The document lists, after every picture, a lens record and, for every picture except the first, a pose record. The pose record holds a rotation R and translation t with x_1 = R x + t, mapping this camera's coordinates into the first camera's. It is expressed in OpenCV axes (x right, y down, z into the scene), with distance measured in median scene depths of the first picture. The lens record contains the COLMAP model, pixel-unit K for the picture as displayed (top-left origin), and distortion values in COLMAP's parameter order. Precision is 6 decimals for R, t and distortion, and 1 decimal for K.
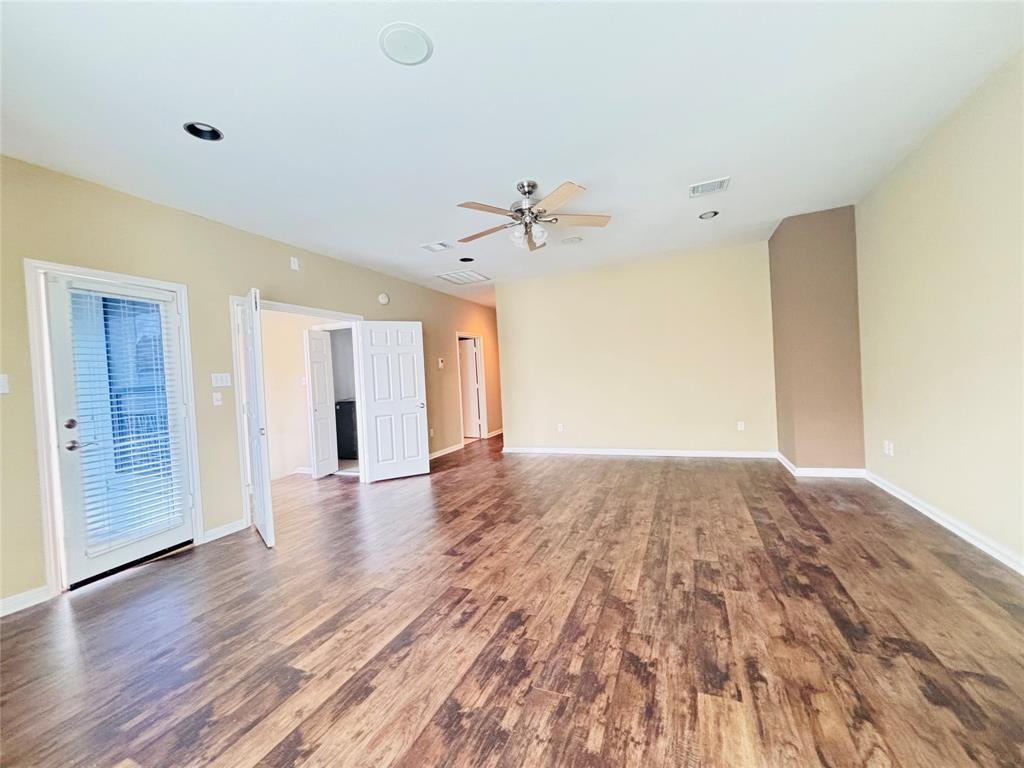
lens RADIAL K [[415.1, 0, 513.2], [0, 415.1, 384.3], [0, 0, 1]] dist [0.001588, 0.000557]
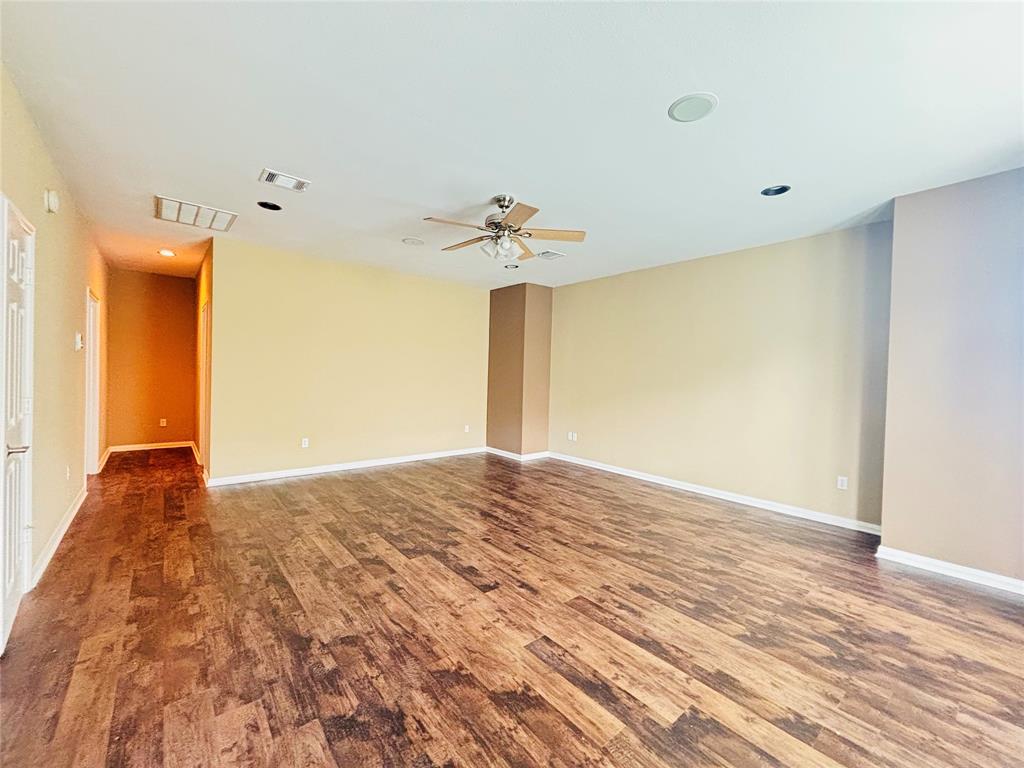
lens RADIAL K [[415.1, 0, 512.5], [0, 415.1, 383.2], [0, 0, 1]] dist [0.001588, 0.000557]
pose [[0.452989, 0.048082, 0.890219, -1.006741], [-0.034219, 0.998746, -0.036531, 0.008803], [-0.890859, -0.013915, 0.454067, 0.616463]]
